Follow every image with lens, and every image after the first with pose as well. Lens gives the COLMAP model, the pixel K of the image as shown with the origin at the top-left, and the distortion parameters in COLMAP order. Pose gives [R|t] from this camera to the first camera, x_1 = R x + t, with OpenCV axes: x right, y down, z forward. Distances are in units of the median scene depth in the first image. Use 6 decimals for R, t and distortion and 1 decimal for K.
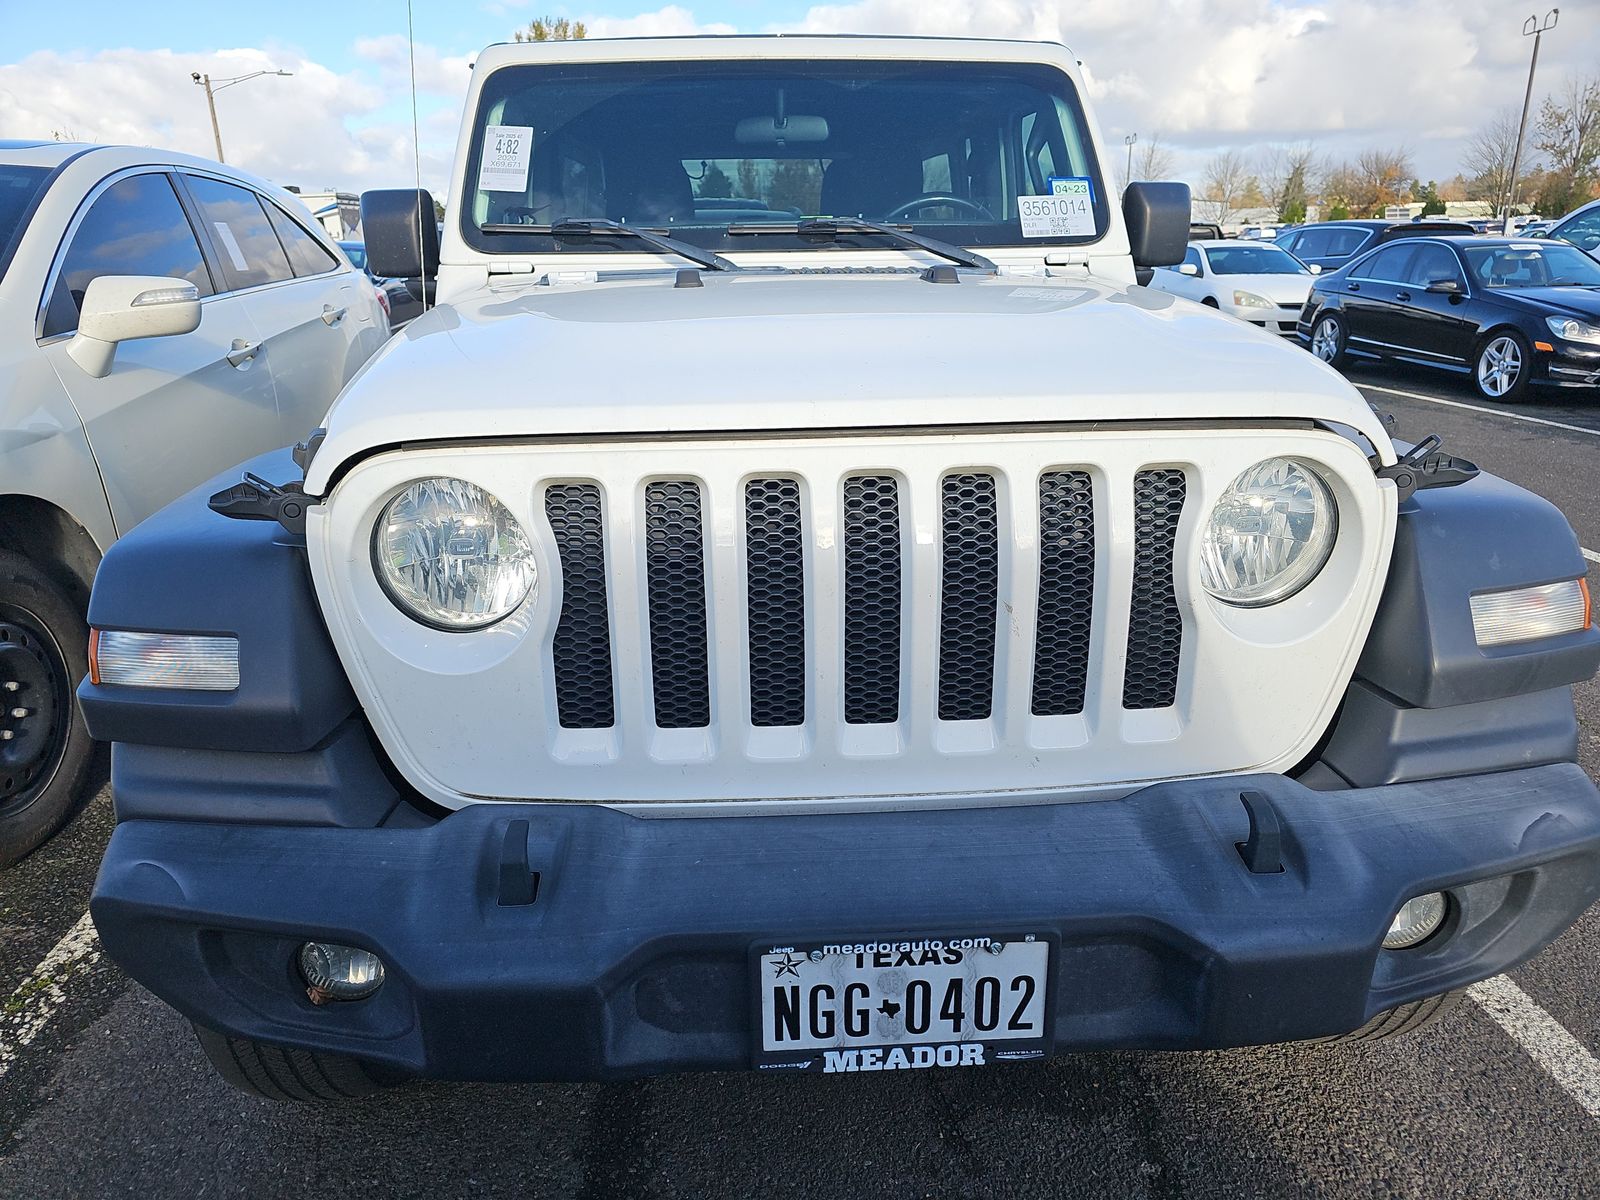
lens RADIAL K [[1065.0, 0, 800.0], [0, 1065.0, 600.0], [0, 0, 1]] dist [0.002066, 0.000798]
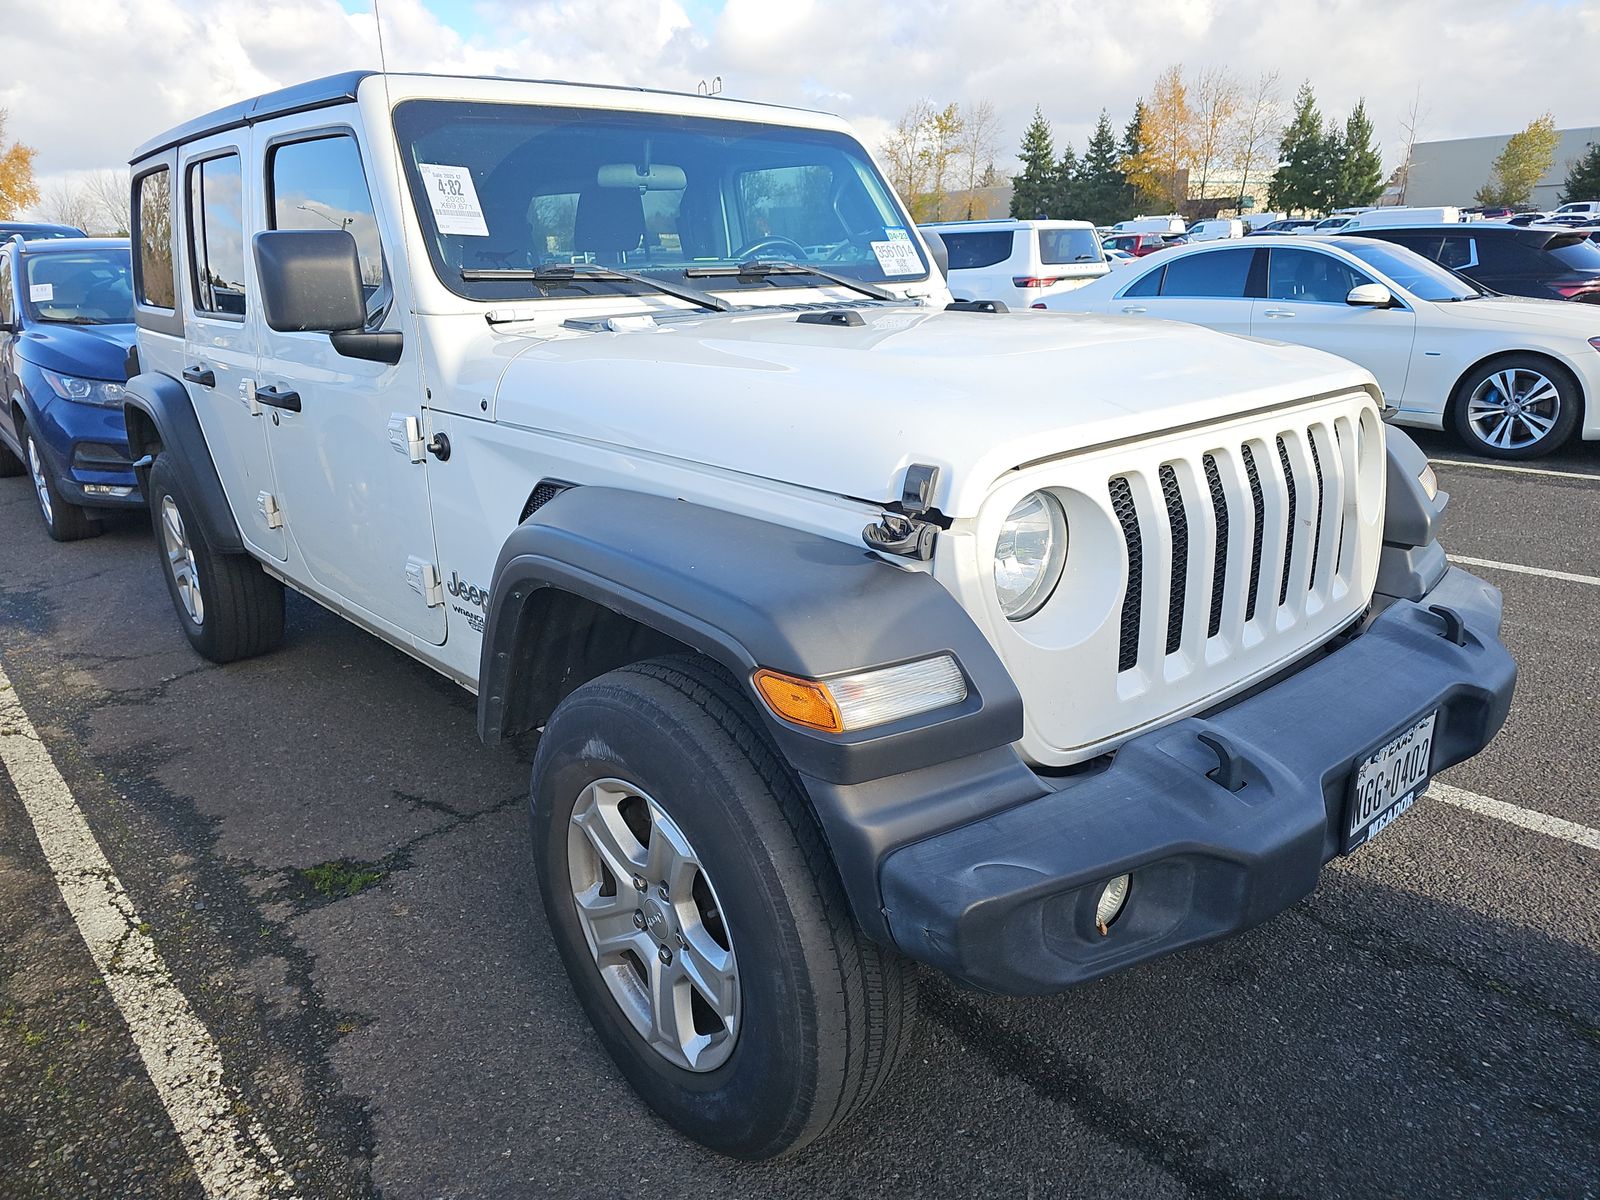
lens RADIAL K [[1065.0, 0, 800.0], [0, 1065.0, 600.0], [0, 0, 1]] dist [0.002066, 0.000798]
pose [[0.794577, -0.193214, 0.575601, -0.646196], [0.207155, 0.977401, 0.042124, -0.049454], [-0.570731, 0.085768, 0.816645, 0.097256]]
